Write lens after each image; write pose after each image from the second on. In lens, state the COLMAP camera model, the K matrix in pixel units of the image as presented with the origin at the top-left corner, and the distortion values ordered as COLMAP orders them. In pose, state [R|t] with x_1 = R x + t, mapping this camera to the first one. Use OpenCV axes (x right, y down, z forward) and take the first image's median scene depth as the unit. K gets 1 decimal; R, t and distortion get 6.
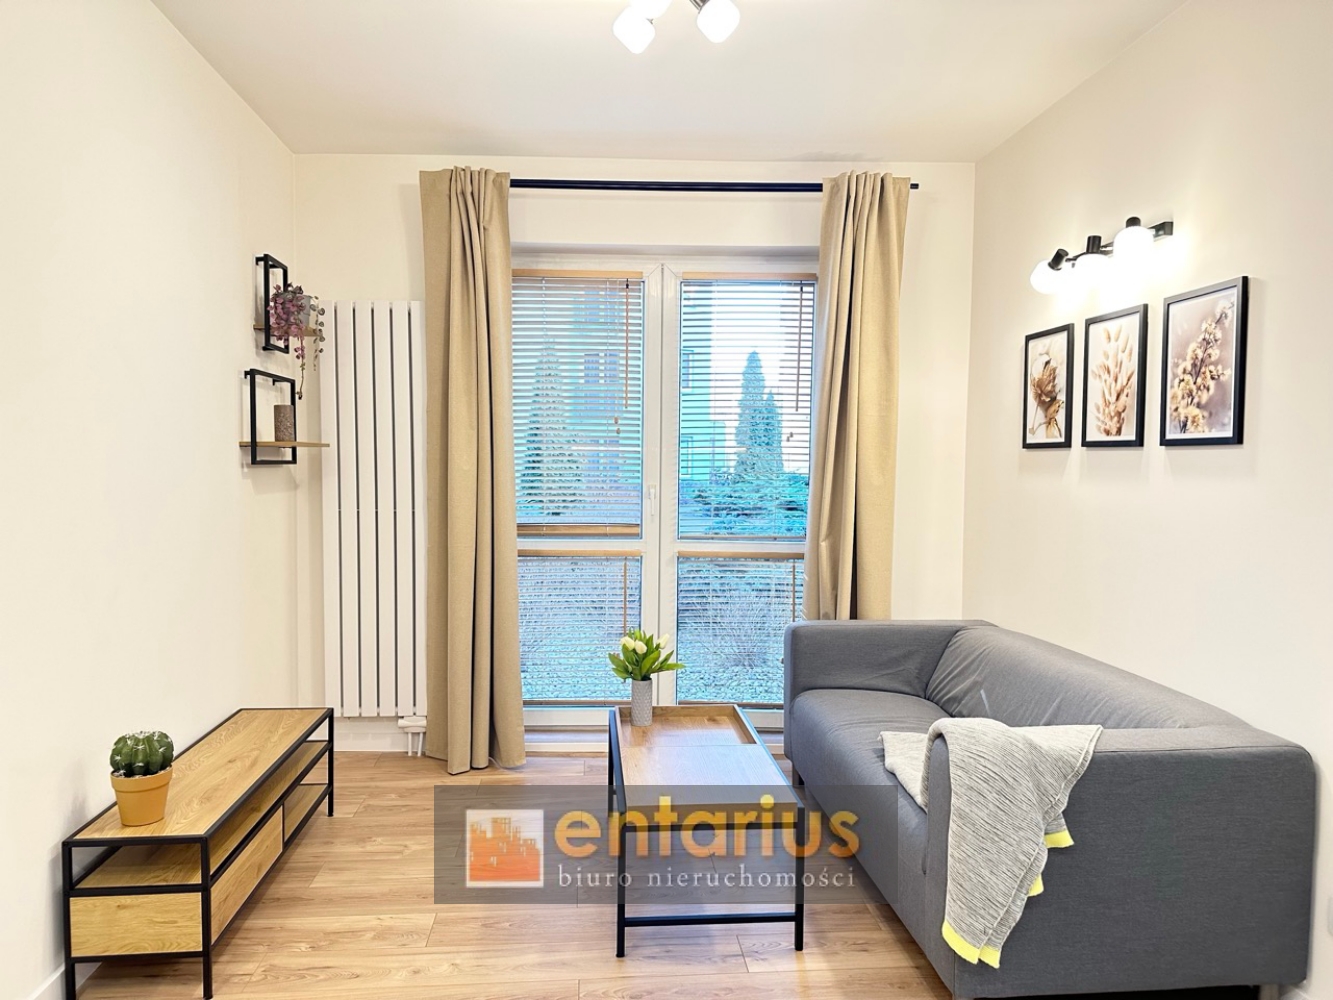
lens RADIAL K [[940.5, 0, 669.7], [0, 940.5, 497.7], [0, 0, 1]] dist [0.008021, -0.017186]
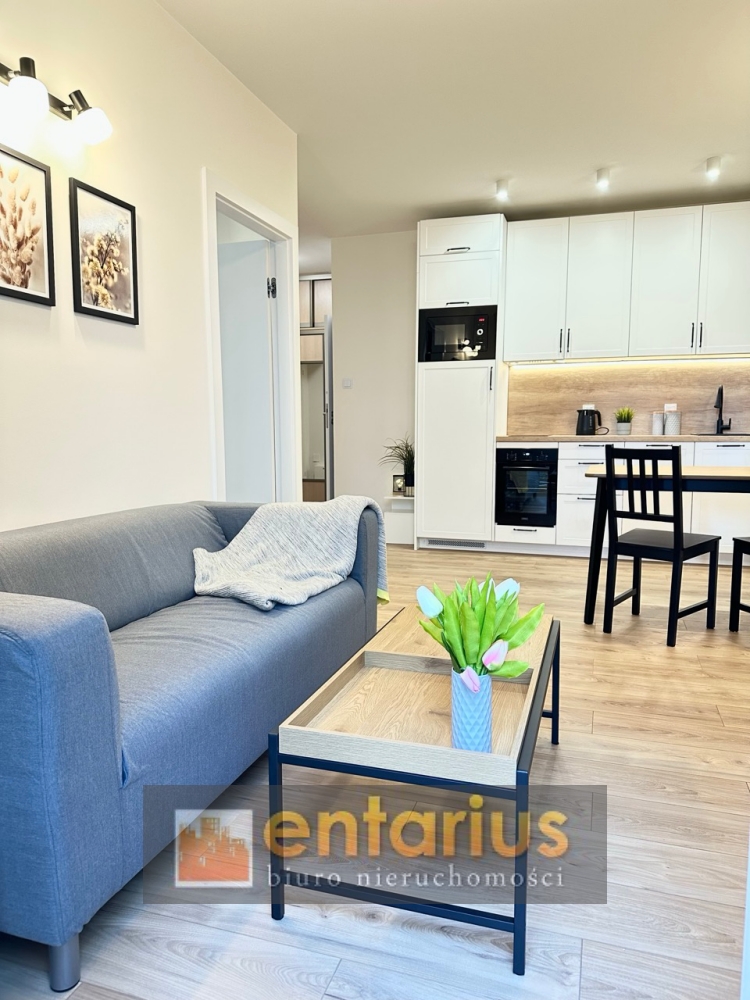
lens RADIAL K [[705.5, 0, 373.2], [0, 705.5, 503.7], [0, 0, 1]] dist [0.008021, -0.017186]
pose [[-0.916725, -0.050948, 0.396256, -0.165866], [0.007783, 0.989370, 0.145213, 0.056499], [-0.399442, 0.136204, -0.906584, 1.721388]]
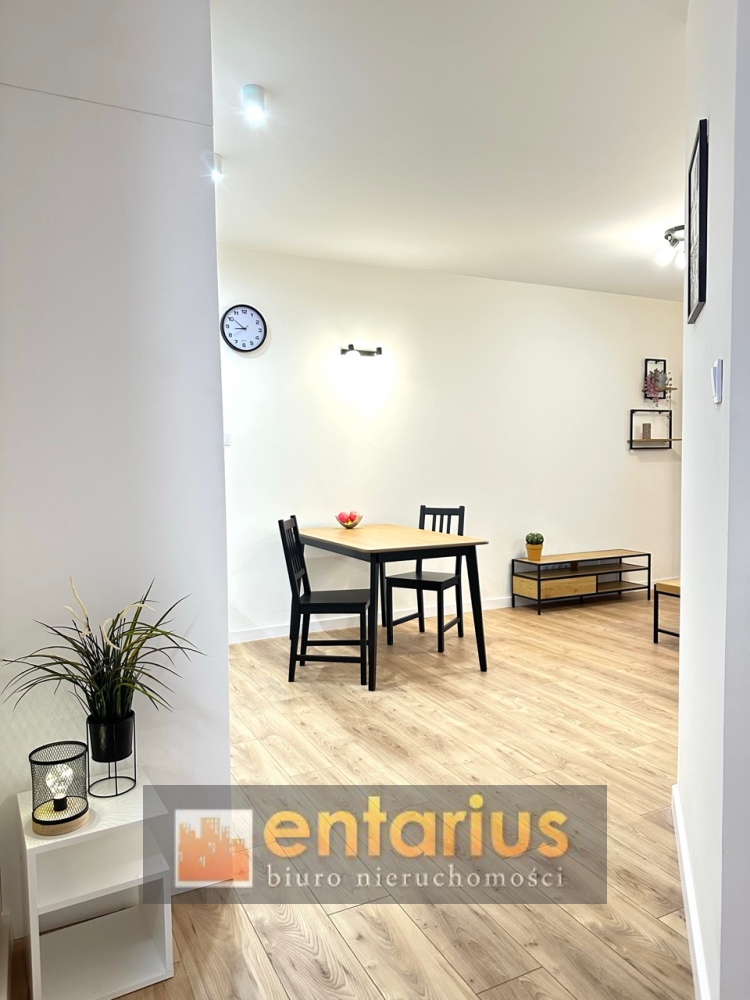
lens RADIAL K [[705.5, 0, 373.6], [0, 705.5, 508.0], [0, 0, 1]] dist [0.008021, -0.017186]
pose [[0.362942, 0.047798, -0.930585, 1.289513], [-0.018427, 0.998856, 0.044118, 0.060721], [0.931629, 0.001135, 0.363408, -0.339089]]
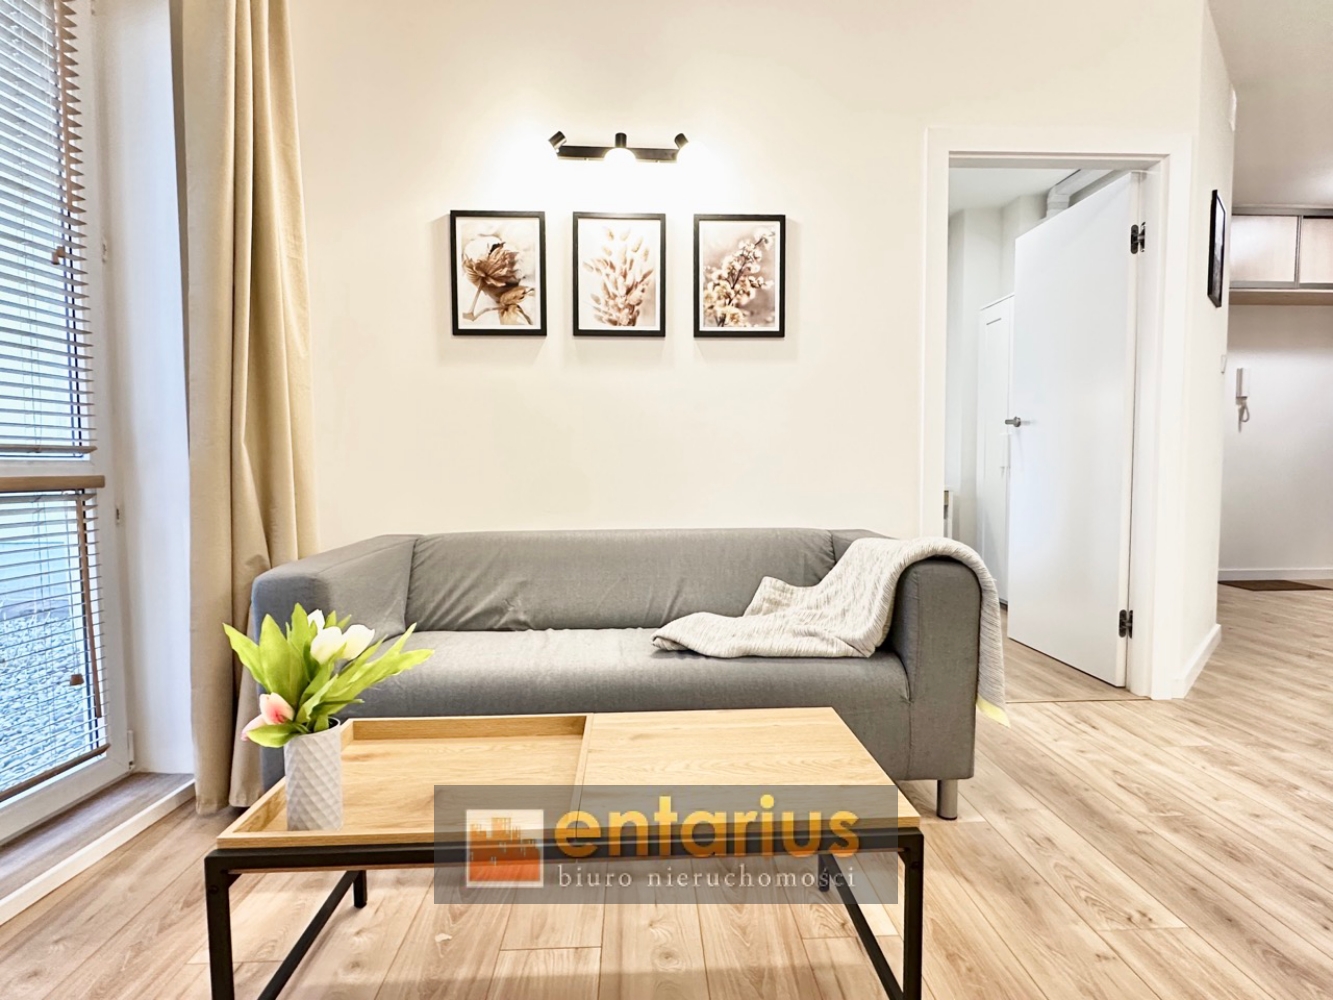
lens RADIAL K [[703.0, 0, 667.3], [0, 703.0, 499.5], [0, 0, 1]] dist [-0.004556, 0.000713]
pose [[0.047967, -0.067187, 0.996587, -0.418582], [0.044474, 0.996889, 0.065067, 0.098733], [-0.997858, 0.041201, 0.050806, 1.029865]]
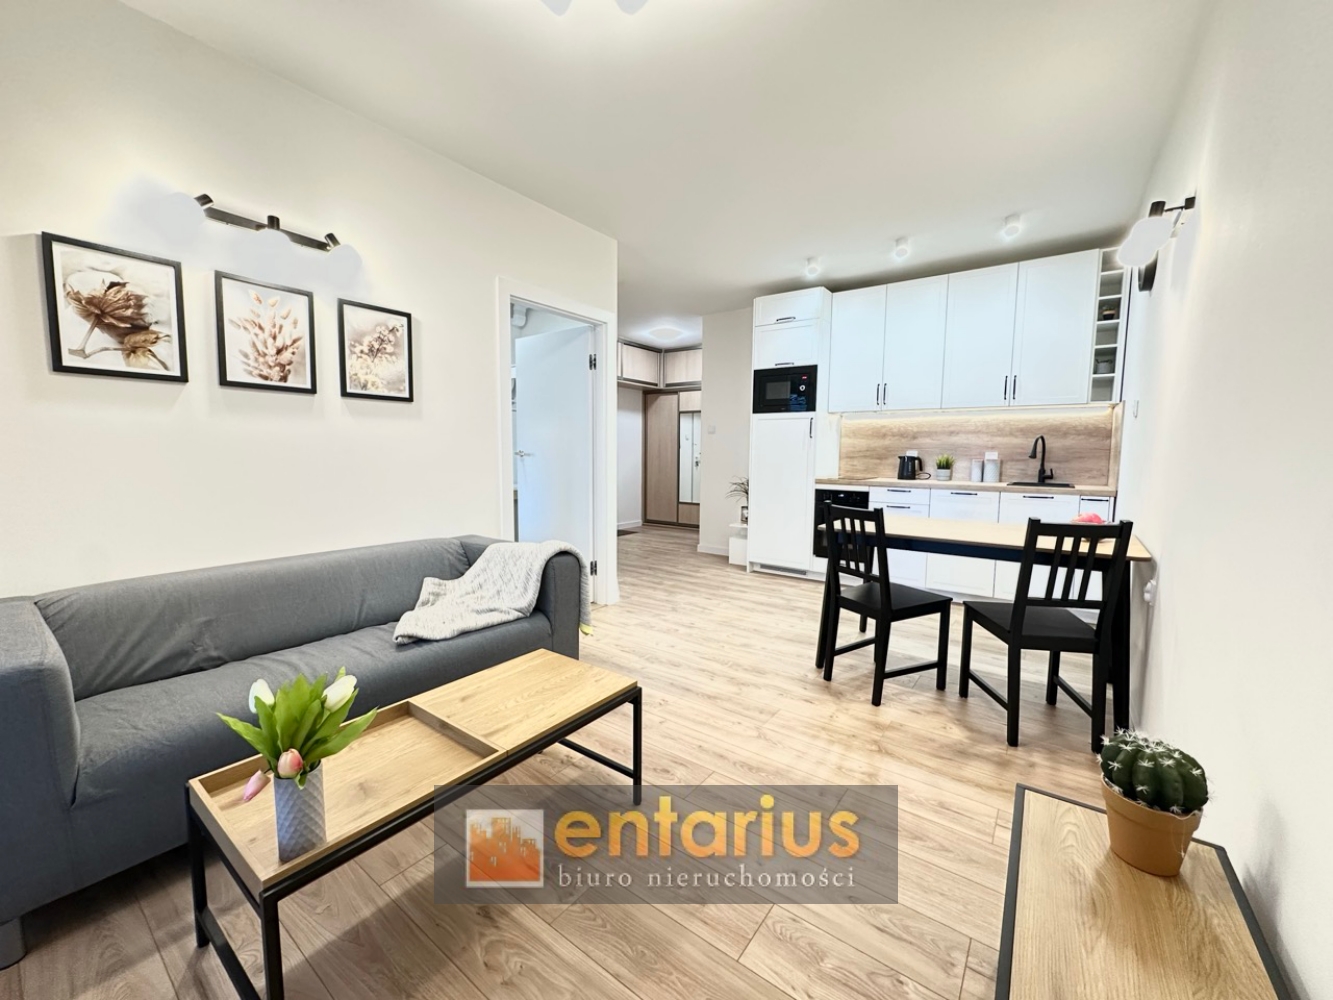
lens RADIAL K [[532.3, 0, 667.3], [0, 532.3, 496.3], [0, 0, 1]] dist [-0.001258, 0.000298]
pose [[-0.746550, -0.075568, 0.661024, -0.474323], [0.006039, 0.992718, 0.120308, 0.006371], [-0.665302, 0.093808, -0.740657, 1.347578]]
